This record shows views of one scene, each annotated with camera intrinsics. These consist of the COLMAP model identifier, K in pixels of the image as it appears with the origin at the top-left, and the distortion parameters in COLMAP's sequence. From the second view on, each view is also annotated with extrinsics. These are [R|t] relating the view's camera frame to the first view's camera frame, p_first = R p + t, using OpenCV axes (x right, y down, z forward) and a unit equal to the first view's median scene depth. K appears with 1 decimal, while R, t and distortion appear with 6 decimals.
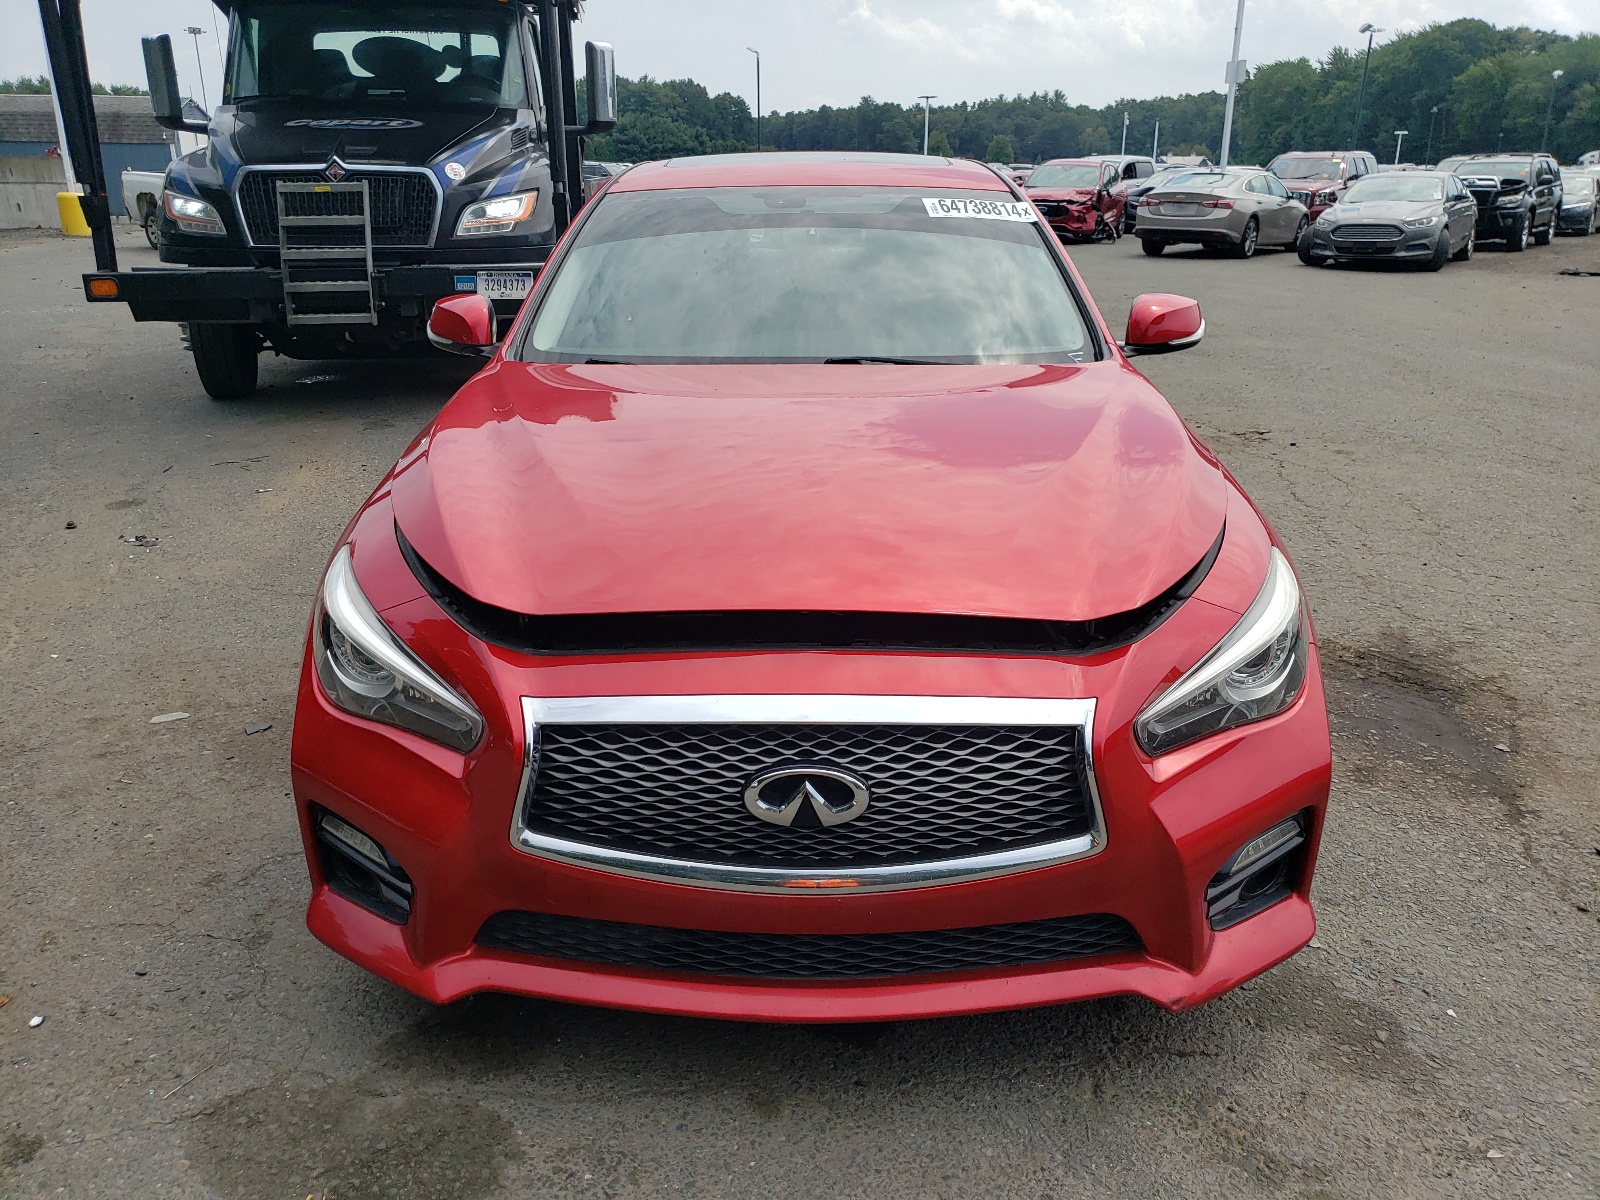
lens RADIAL K [[1268.0, 0, 793.5], [0, 1268.0, 601.8], [0, 0, 1]] dist [0.015558, -0.011968]
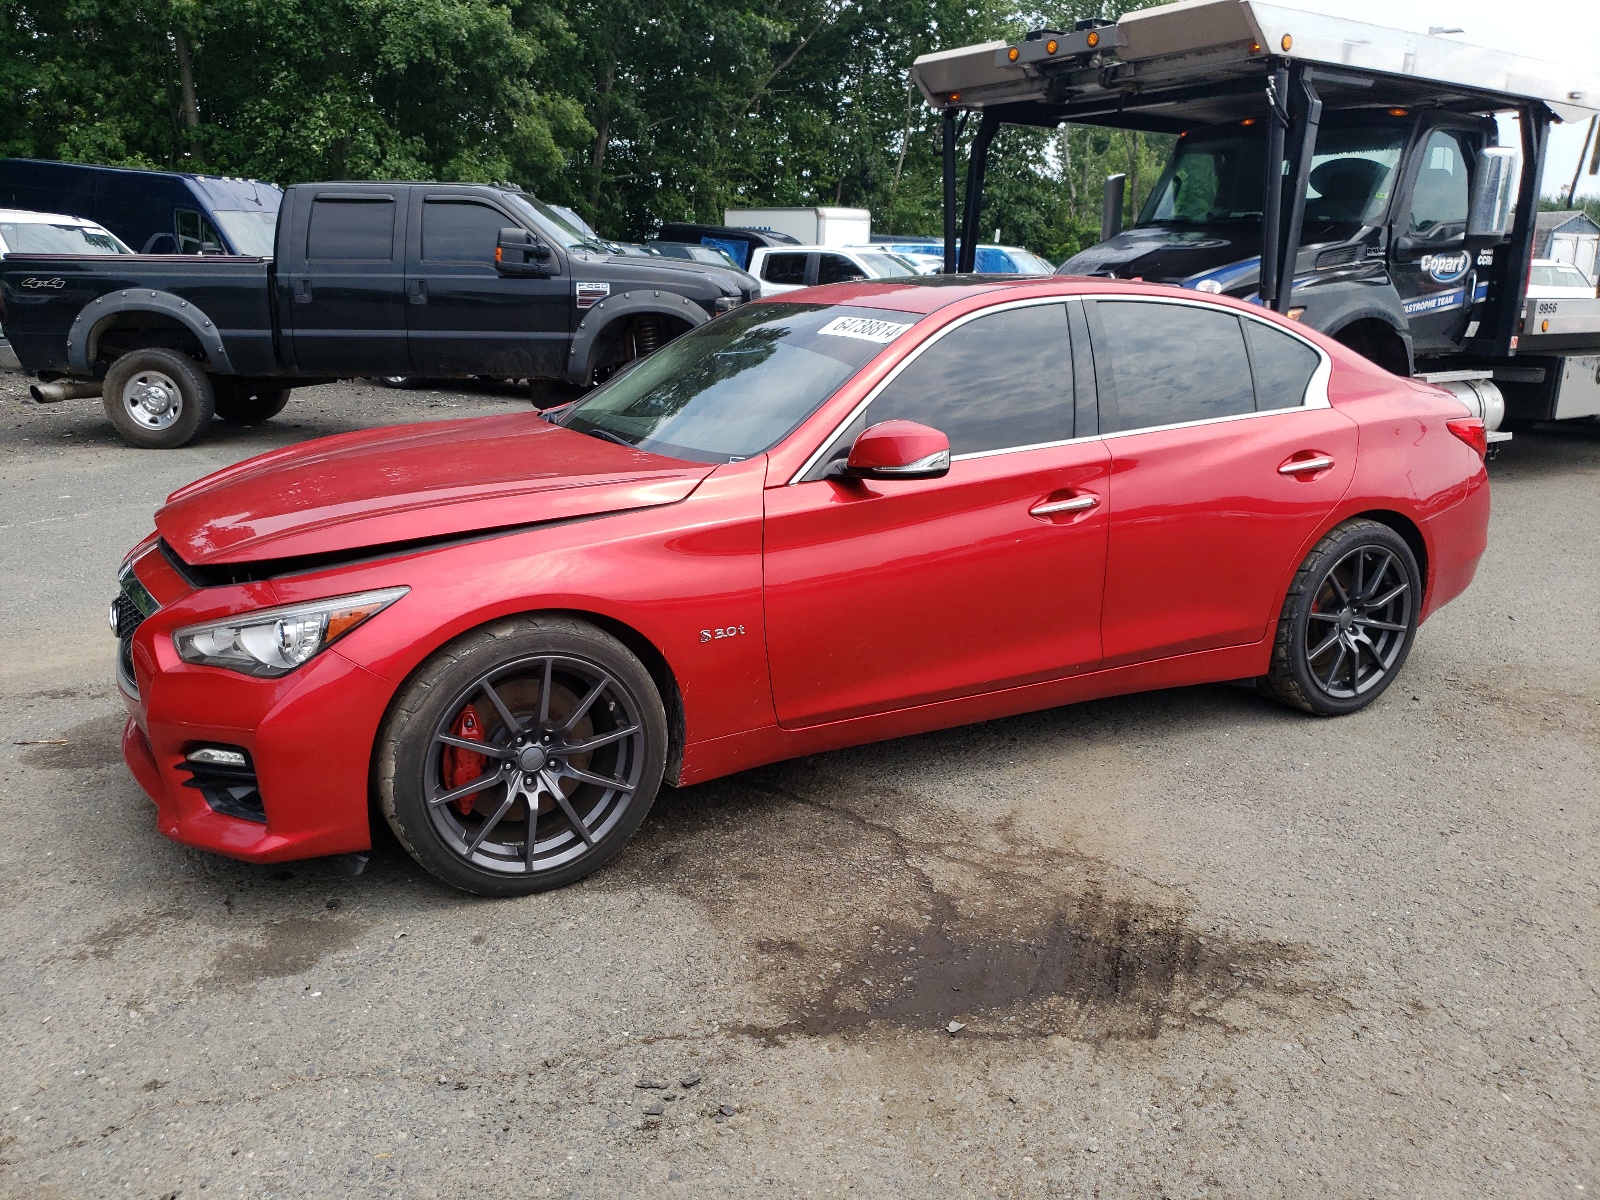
lens RADIAL K [[1227.6, 0, 798.7], [0, 1227.6, 599.7], [0, 0, 1]] dist [0.003775, 0.011332]
pose [[0.467845, 0.232450, -0.852694, 1.011620], [-0.292540, 0.951138, 0.098780, -0.166889], [0.833991, 0.203233, 0.512986, 0.443501]]
